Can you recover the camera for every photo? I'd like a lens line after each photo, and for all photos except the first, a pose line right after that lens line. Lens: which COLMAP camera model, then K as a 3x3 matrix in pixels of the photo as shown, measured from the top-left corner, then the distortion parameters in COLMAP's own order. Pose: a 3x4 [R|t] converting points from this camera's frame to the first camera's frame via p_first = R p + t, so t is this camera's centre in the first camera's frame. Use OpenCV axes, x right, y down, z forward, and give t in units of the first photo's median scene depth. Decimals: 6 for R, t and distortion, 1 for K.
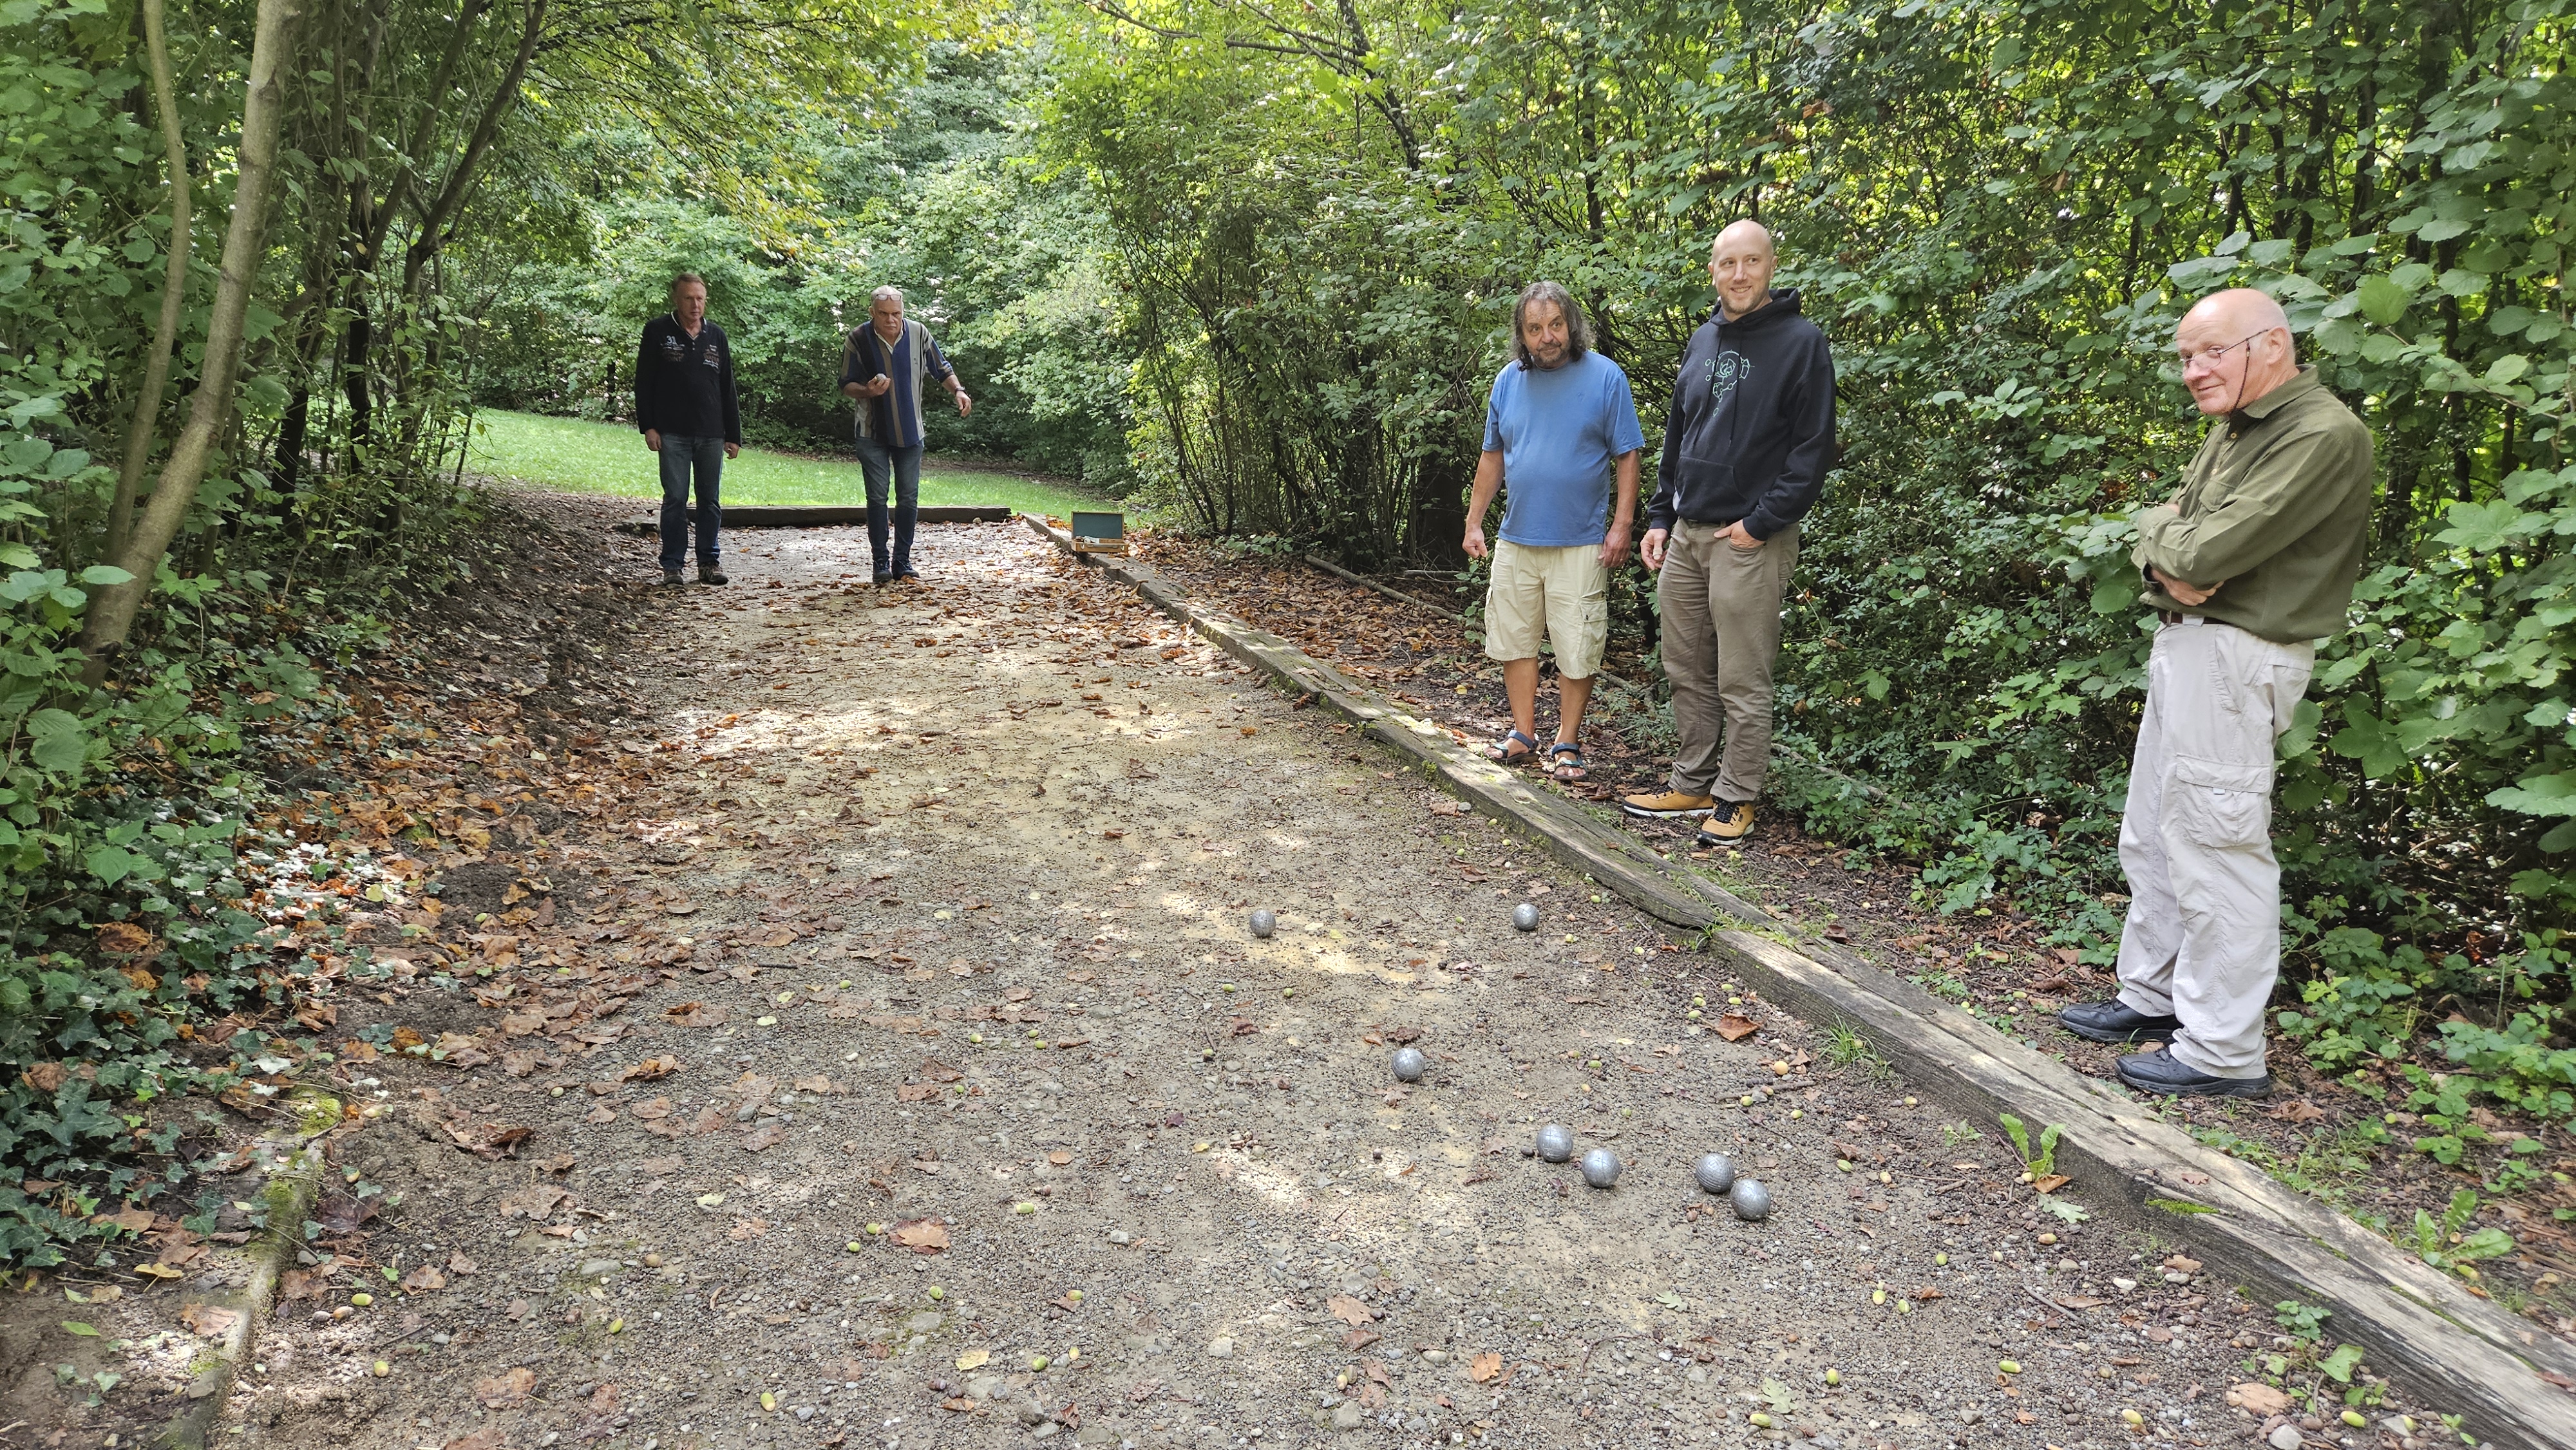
lens RADIAL K [[1703.9, 0, 1287.2], [0, 1703.9, 739.3], [0, 0, 1]] dist [0.072615, -0.060557]
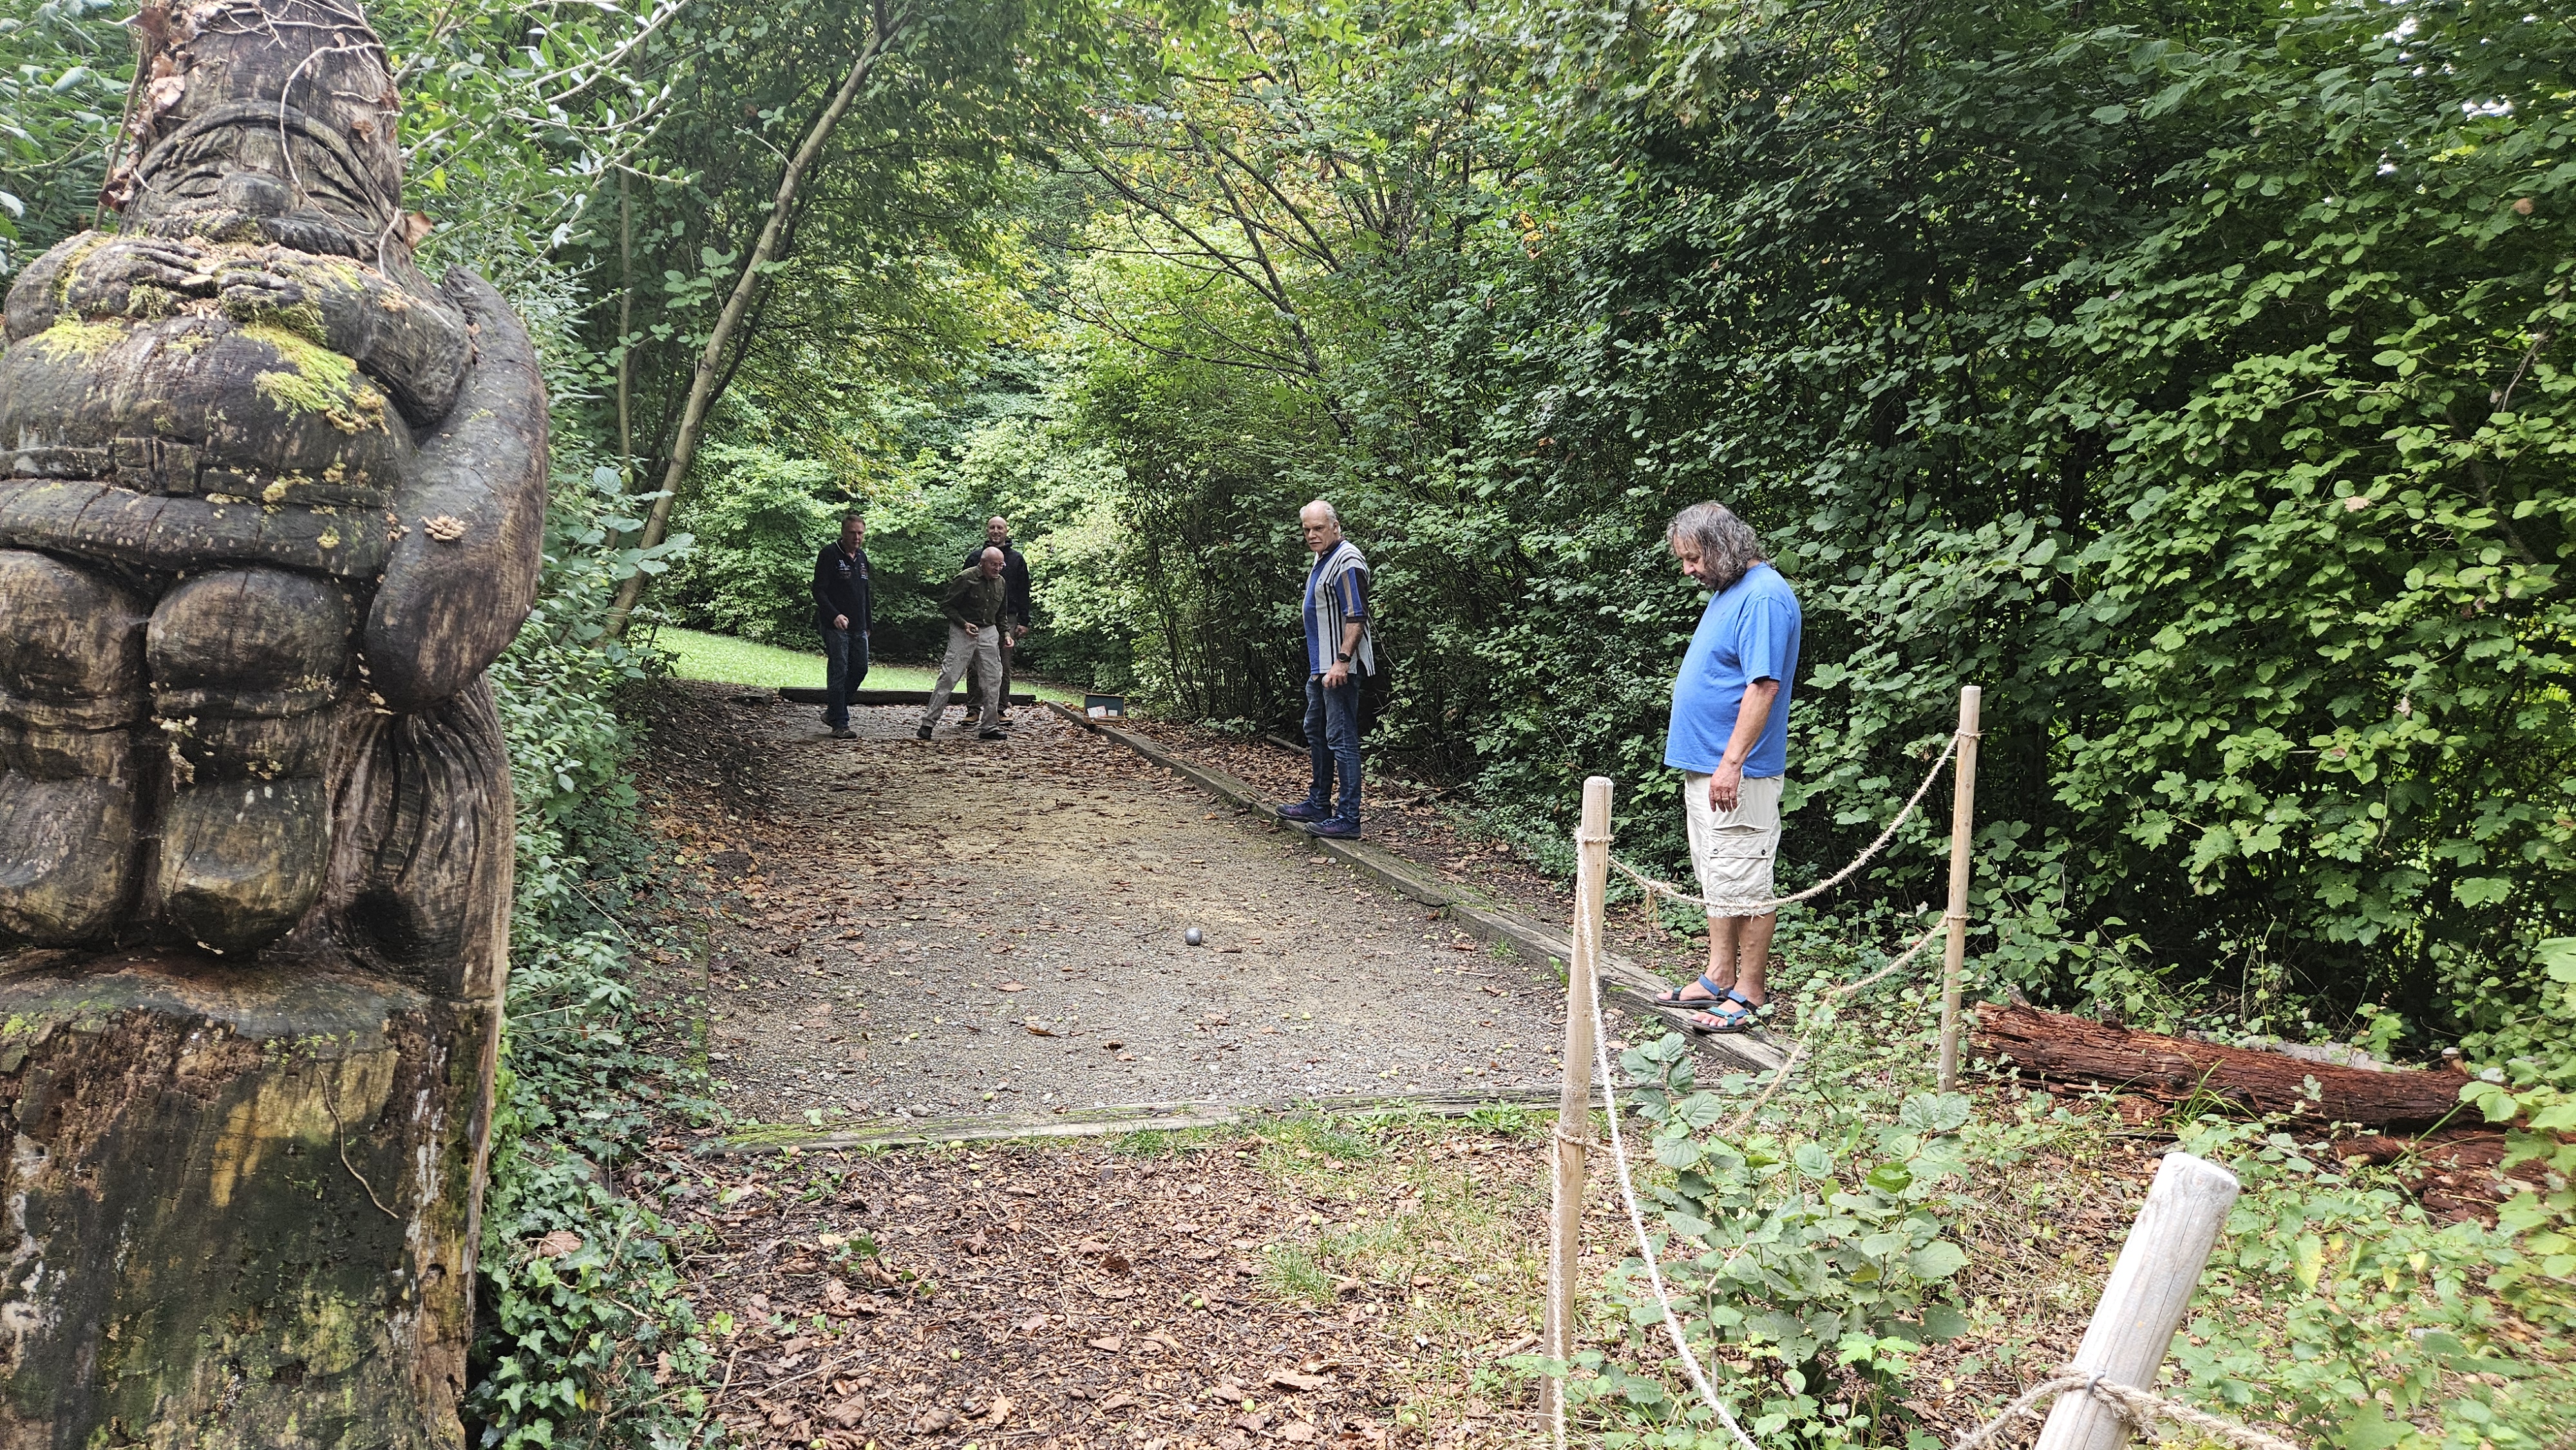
lens RADIAL K [[1703.9, 0, 1285.6], [0, 1703.9, 715.4], [0, 0, 1]] dist [0.072615, -0.060557]
pose [[0.999660, 0.025767, -0.004001, 0.016371], [-0.026075, 0.988780, -0.147087, 0.035954], [0.000166, 0.147142, 0.989115, -0.146392]]
